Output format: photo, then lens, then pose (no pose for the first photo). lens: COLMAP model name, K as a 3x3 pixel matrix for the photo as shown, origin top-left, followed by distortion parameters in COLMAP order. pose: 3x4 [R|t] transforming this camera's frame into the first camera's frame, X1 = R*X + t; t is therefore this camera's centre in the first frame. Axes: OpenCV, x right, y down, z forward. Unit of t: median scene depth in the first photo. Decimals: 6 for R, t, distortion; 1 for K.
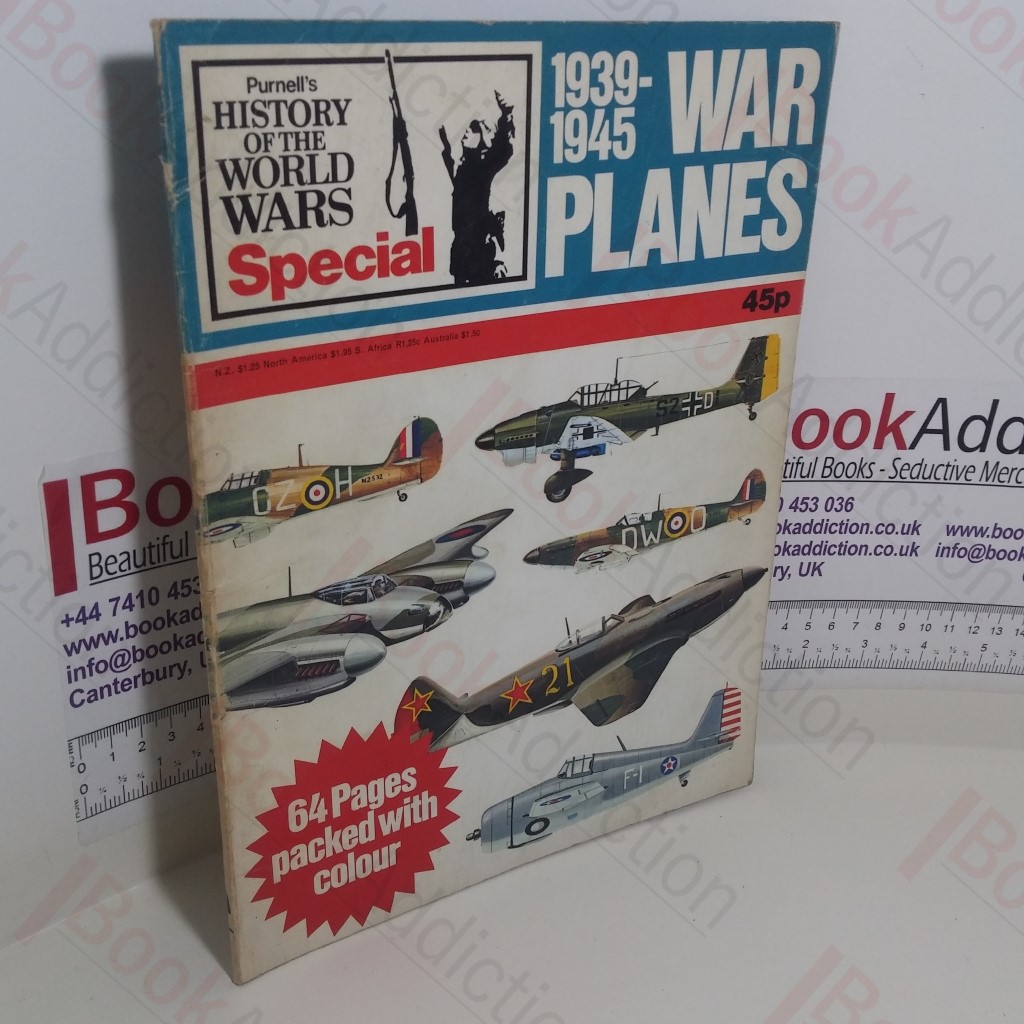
lens RADIAL K [[1286.8, 0, 513.2], [0, 1286.8, 506.6], [0, 0, 1]] dist [0.006228, 0.000000]
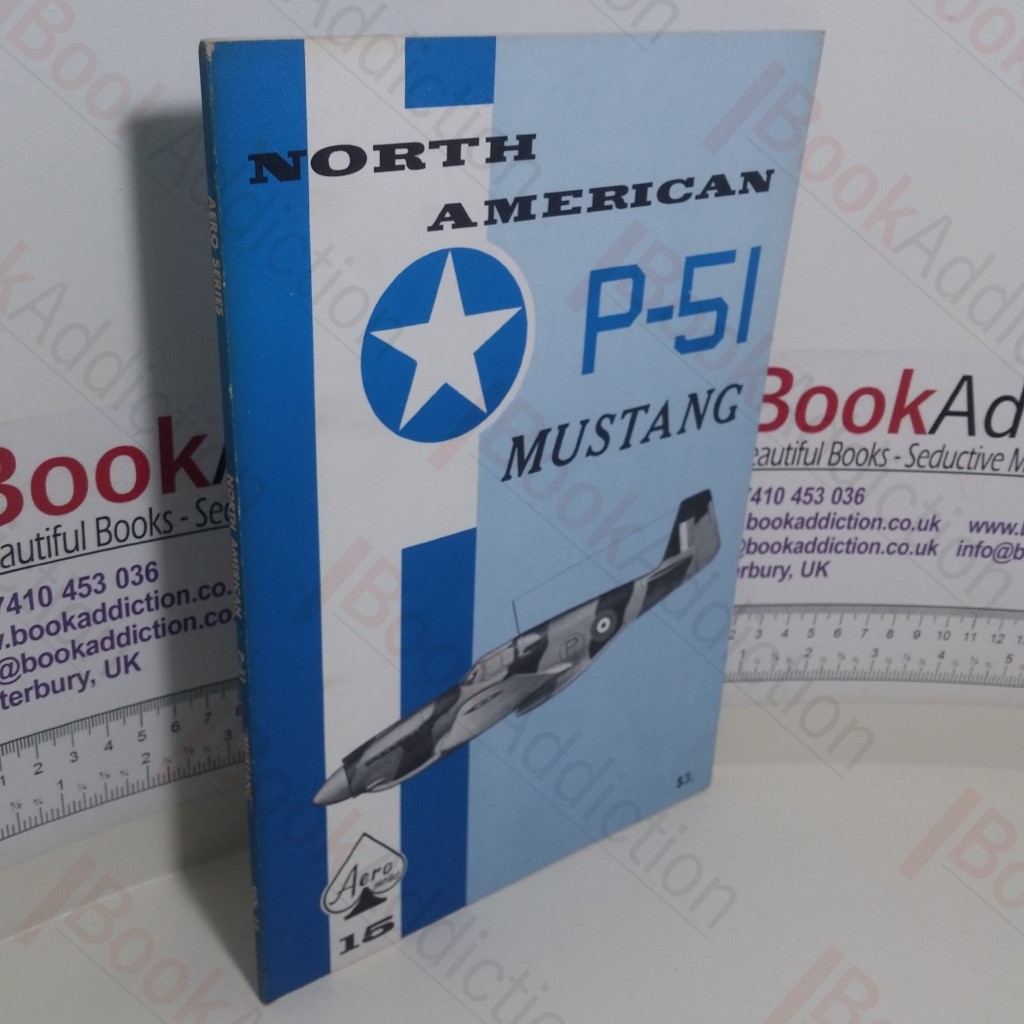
lens RADIAL K [[1286.8, 0, 512.2], [0, 1286.8, 512.2], [0, 0, 1]] dist [0.006228, 0.000000]
pose [[0.999934, 0.009041, -0.007069, 0.031386], [-0.008941, 0.999862, 0.013972, -0.000979], [0.007195, -0.013908, 0.999877, 0.123369]]
